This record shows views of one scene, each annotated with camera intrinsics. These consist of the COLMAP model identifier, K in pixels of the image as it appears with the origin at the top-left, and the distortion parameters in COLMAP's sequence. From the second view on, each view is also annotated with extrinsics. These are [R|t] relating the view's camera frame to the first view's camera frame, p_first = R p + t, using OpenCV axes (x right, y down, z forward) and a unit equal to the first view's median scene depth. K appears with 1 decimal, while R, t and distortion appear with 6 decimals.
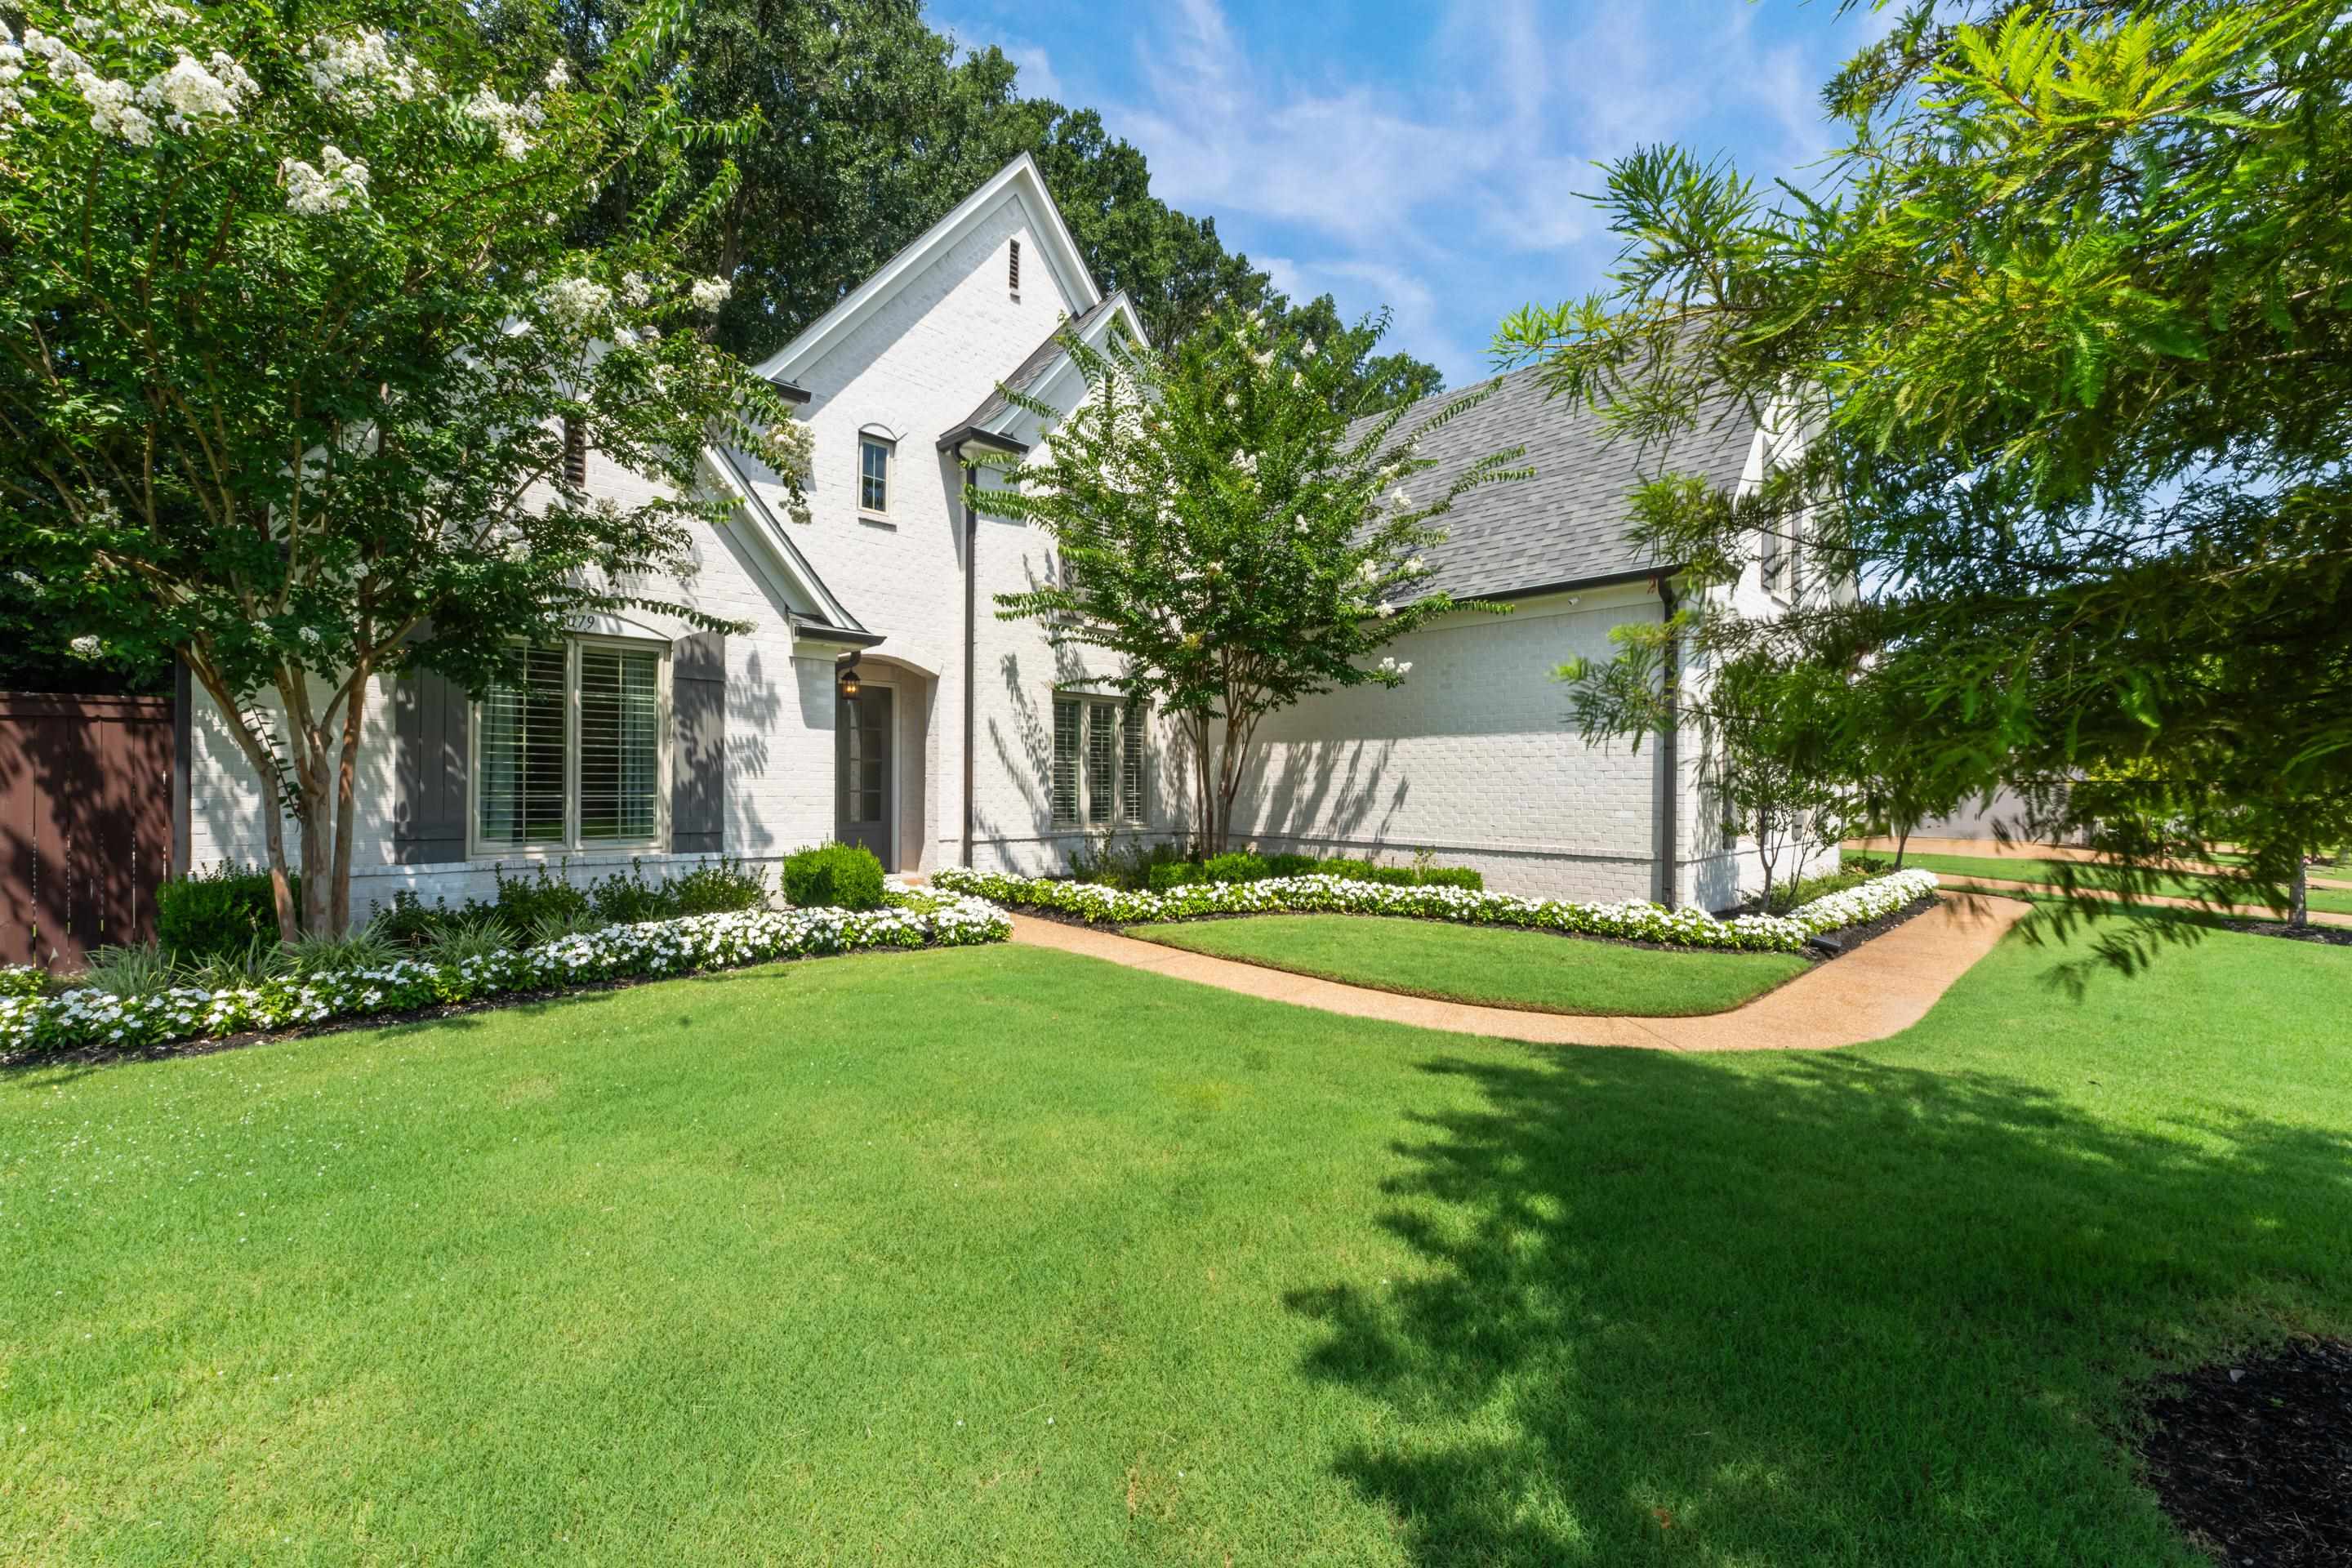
lens RADIAL K [[917.3, 0, 1176.0], [0, 917.3, 784.0], [0, 0, 1]] dist [0.016631, 0.000048]
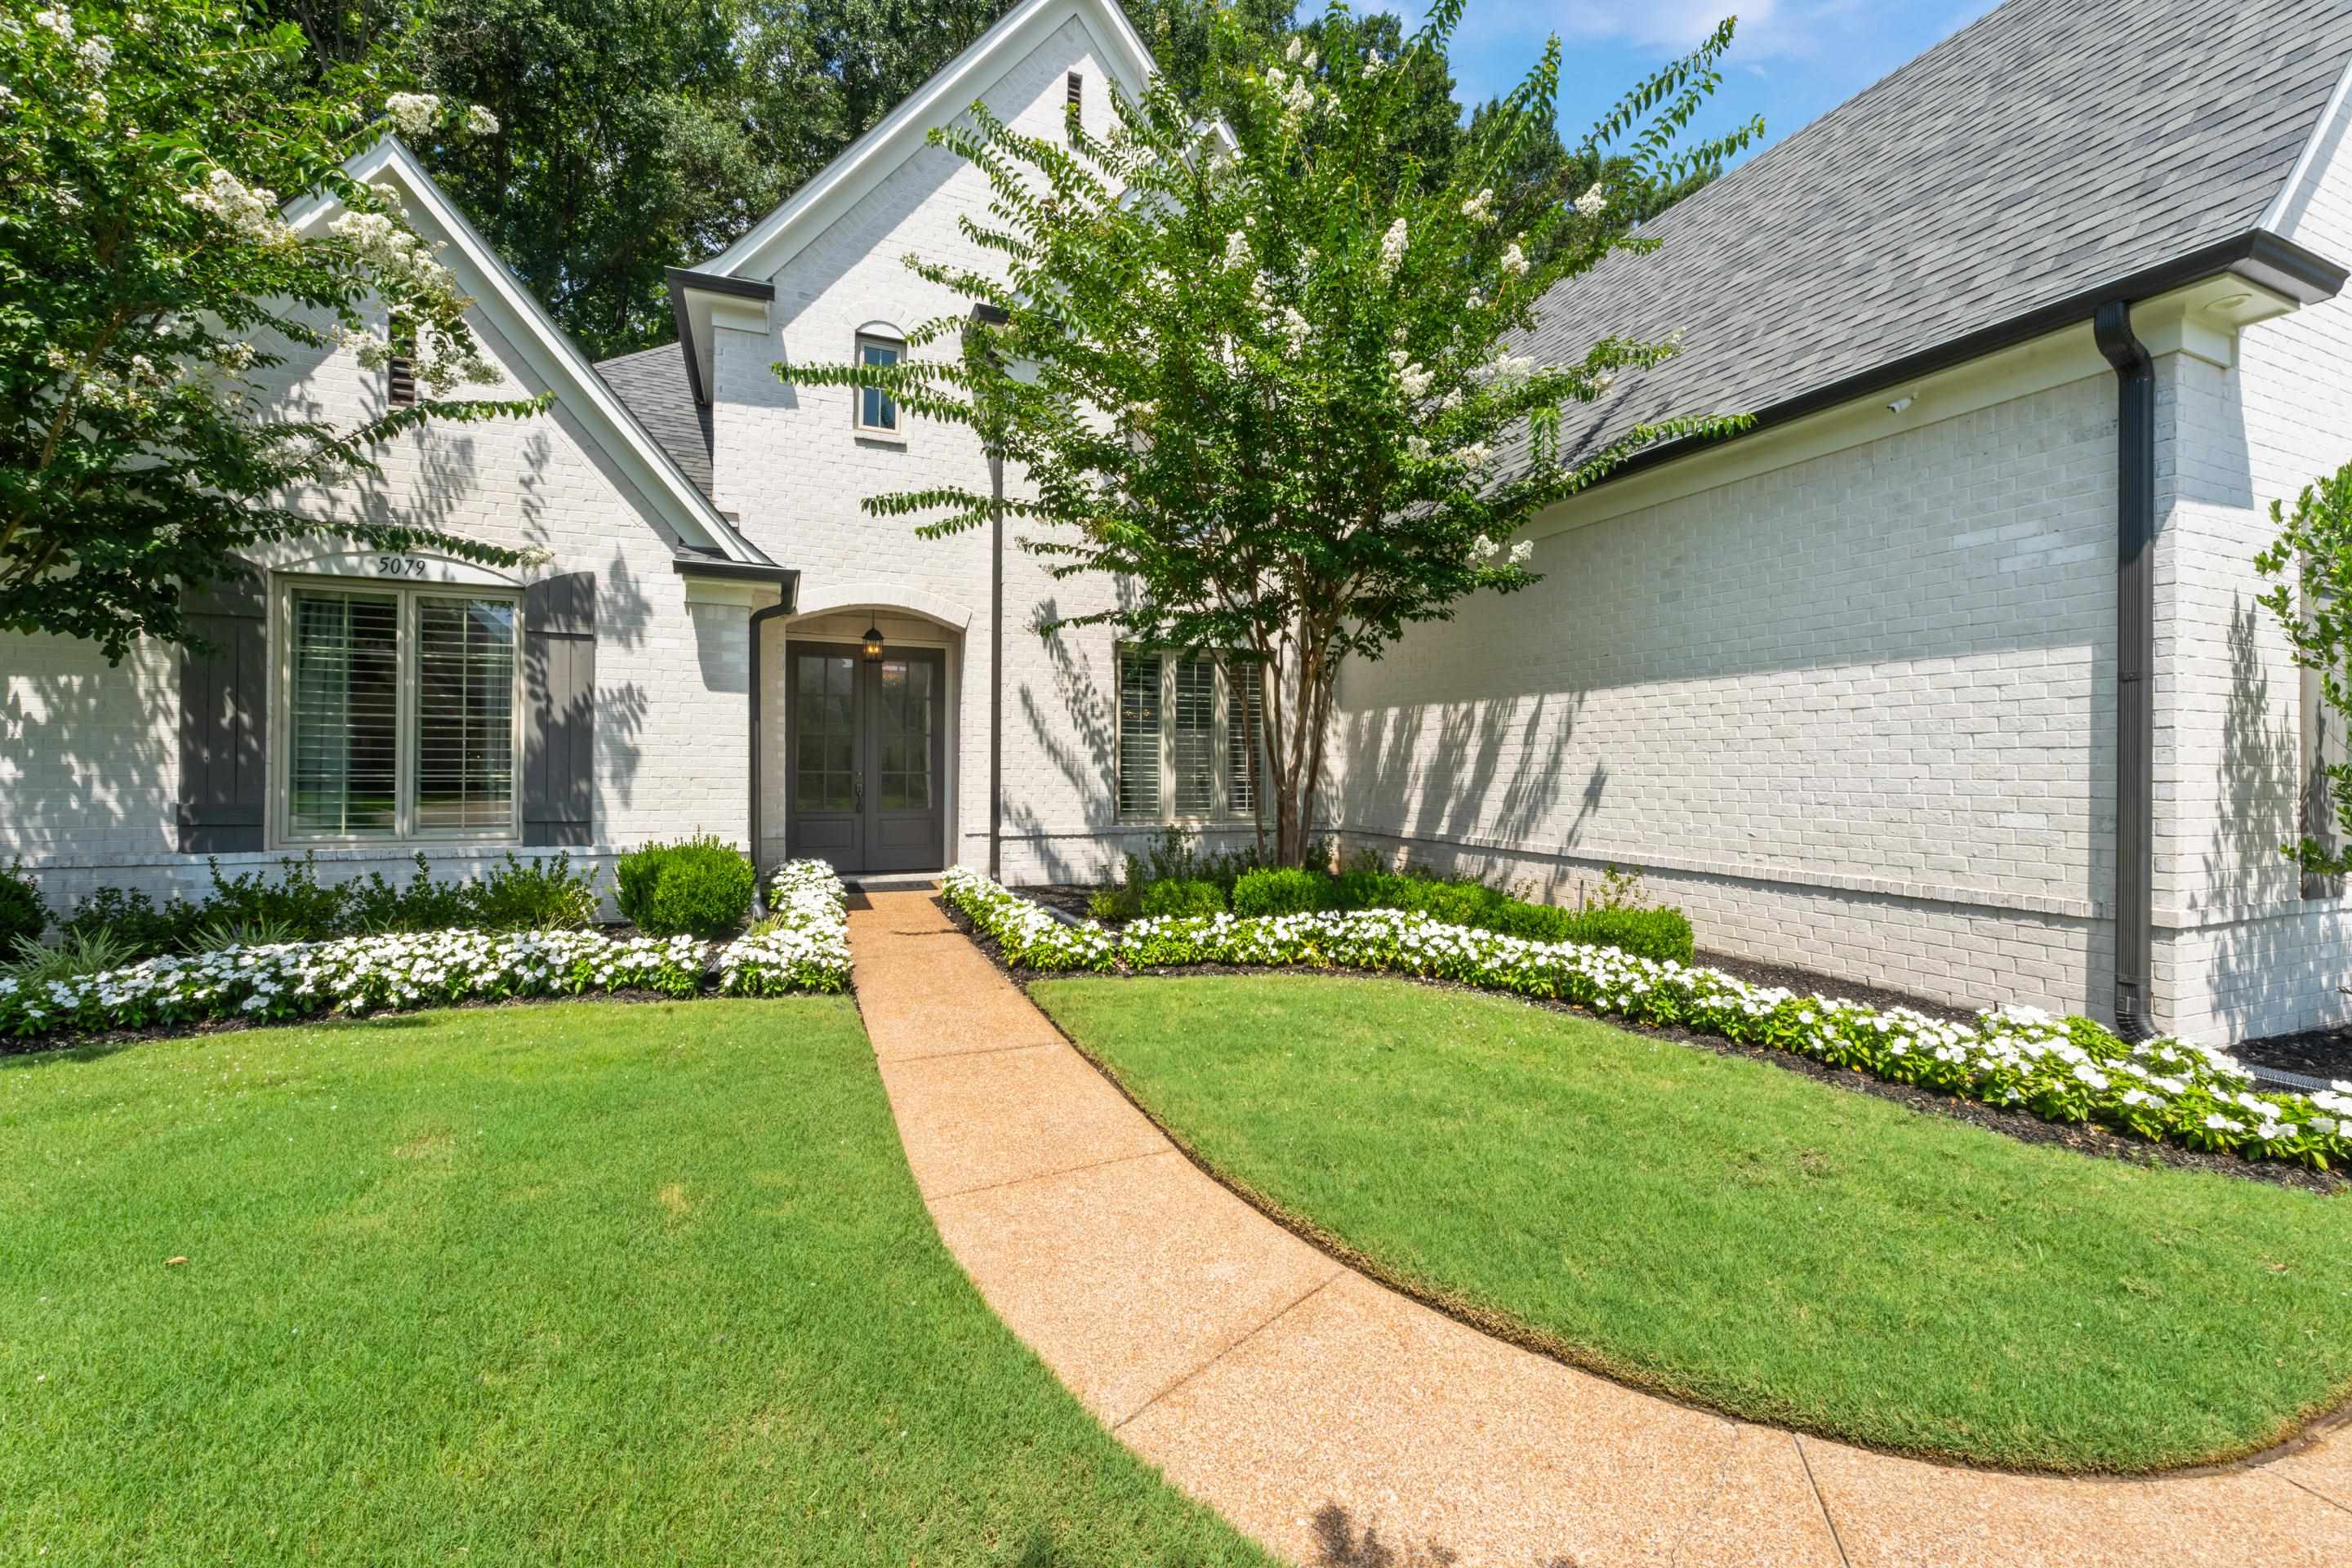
lens RADIAL K [[932.3, 0, 1172.8], [0, 932.3, 766.9], [0, 0, 1]] dist [0.003642, 0.000057]
pose [[0.931041, -0.000281, -0.364915, 0.255958], [-0.000415, 0.999998, -0.001828, 0.005378], [0.364915, 0.001853, 0.931039, 0.383462]]
